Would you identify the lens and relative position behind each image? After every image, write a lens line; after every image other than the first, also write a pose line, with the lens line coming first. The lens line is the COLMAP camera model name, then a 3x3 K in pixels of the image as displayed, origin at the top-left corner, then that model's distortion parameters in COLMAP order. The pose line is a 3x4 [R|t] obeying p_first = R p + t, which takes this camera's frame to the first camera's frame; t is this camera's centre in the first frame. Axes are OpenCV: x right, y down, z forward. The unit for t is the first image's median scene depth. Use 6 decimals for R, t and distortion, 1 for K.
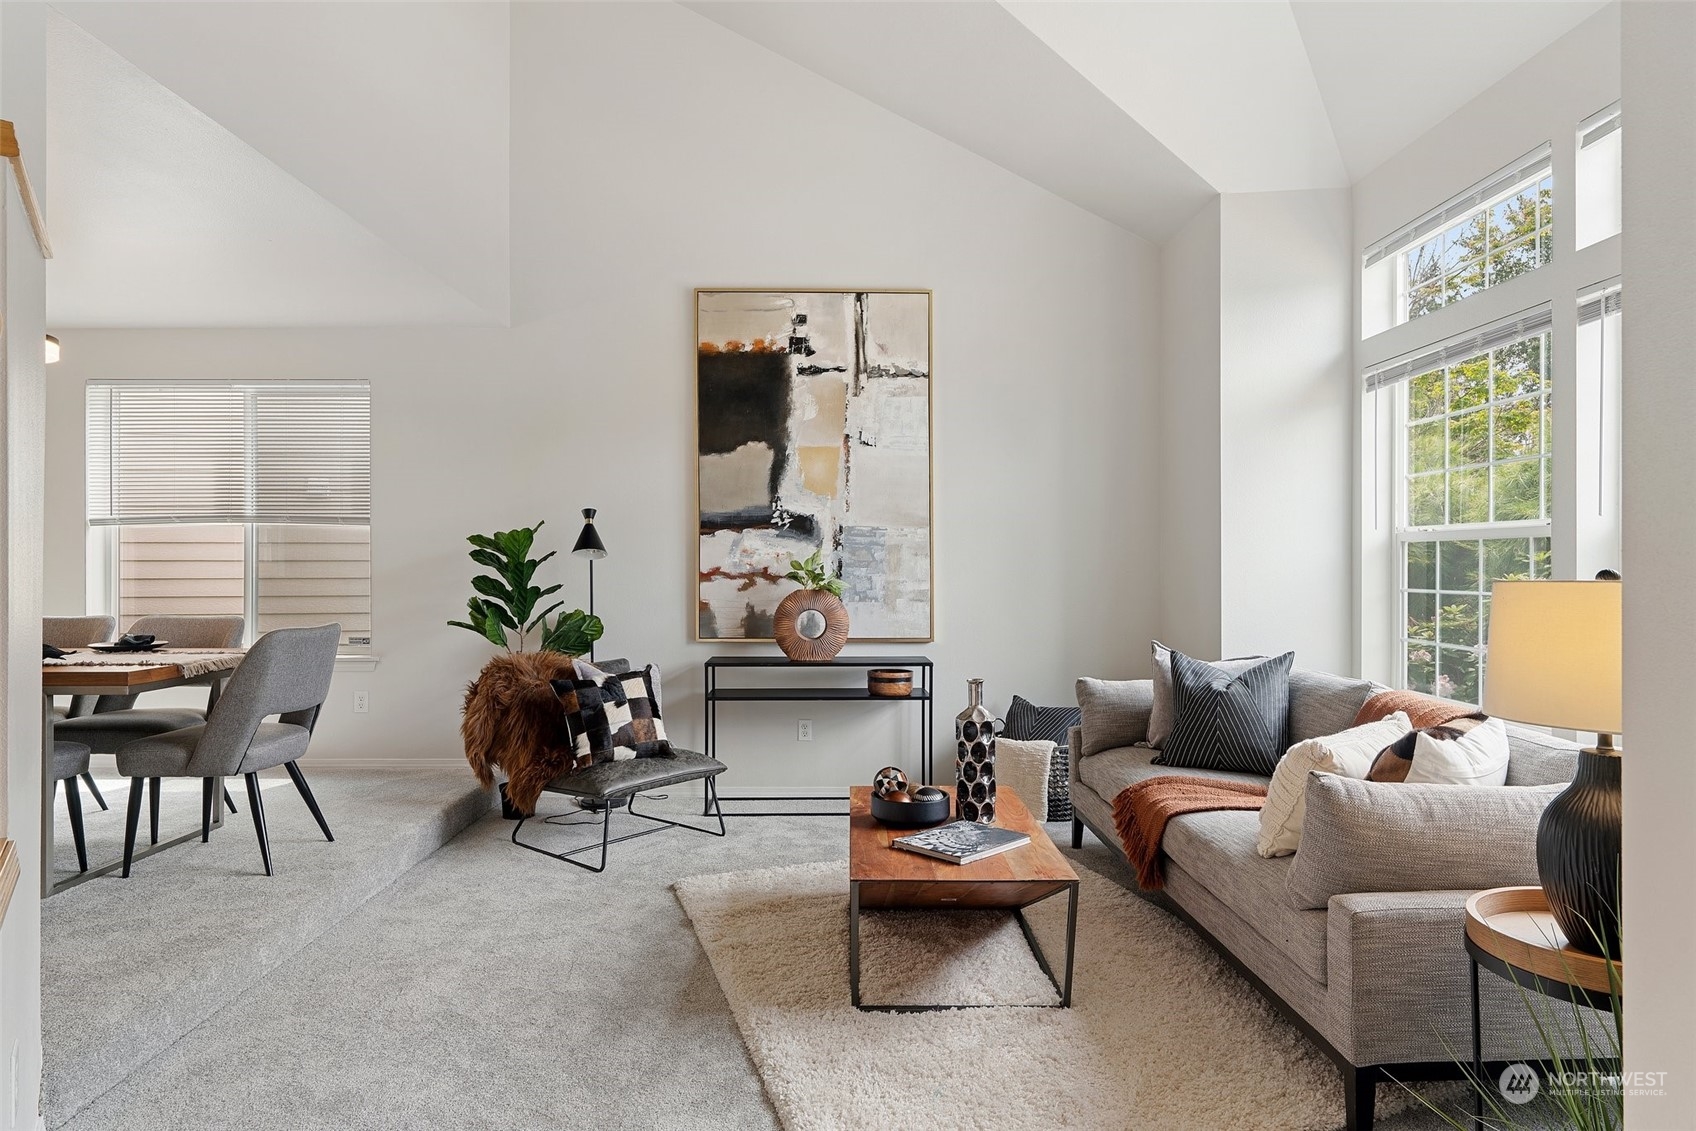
lens RADIAL K [[994.3, 0, 848.0], [0, 994.3, 565.5], [0, 0, 1]] dist [-0.011202, 0.003690]
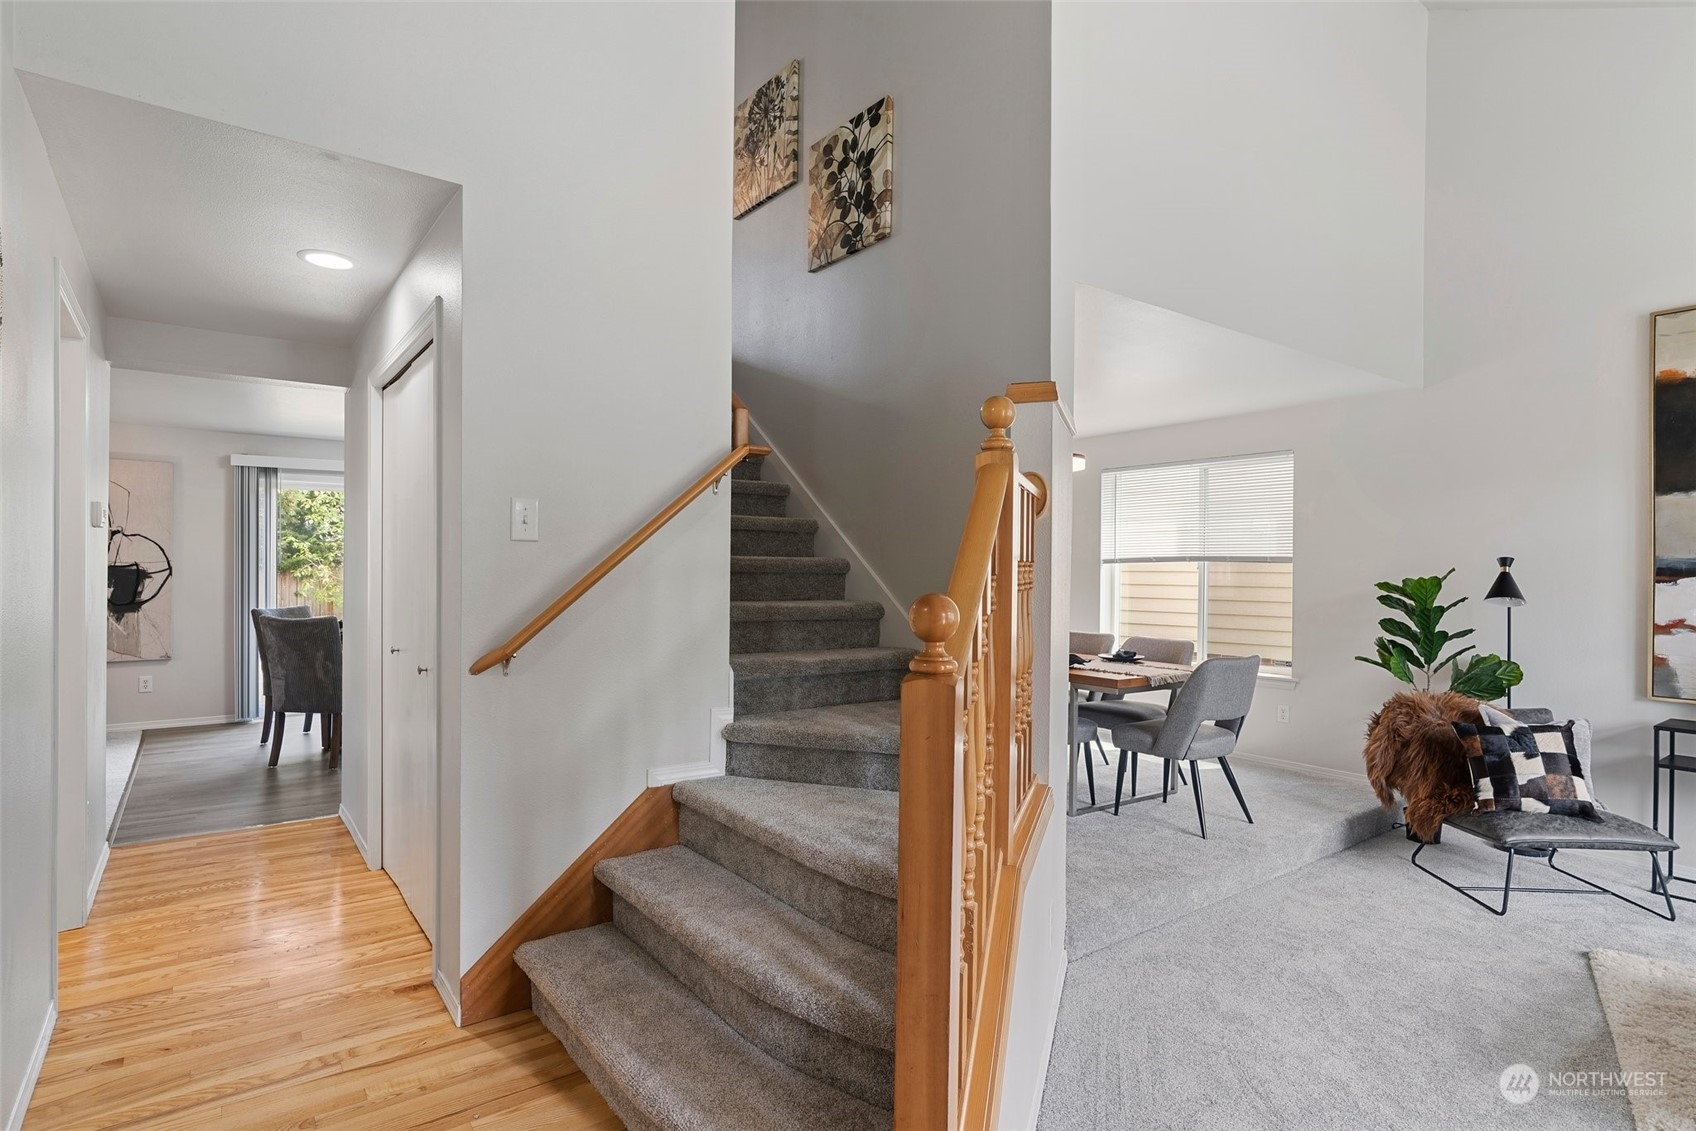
lens RADIAL K [[874.2, 0, 848.0], [0, 874.2, 565.5], [0, 0, 1]] dist [0.001403, 0.001674]
pose [[0.585854, 0.004282, -0.810405, 0.086351], [-0.010915, 0.999937, -0.002608, -0.045462], [0.810343, 0.010373, 0.585864, -0.091216]]
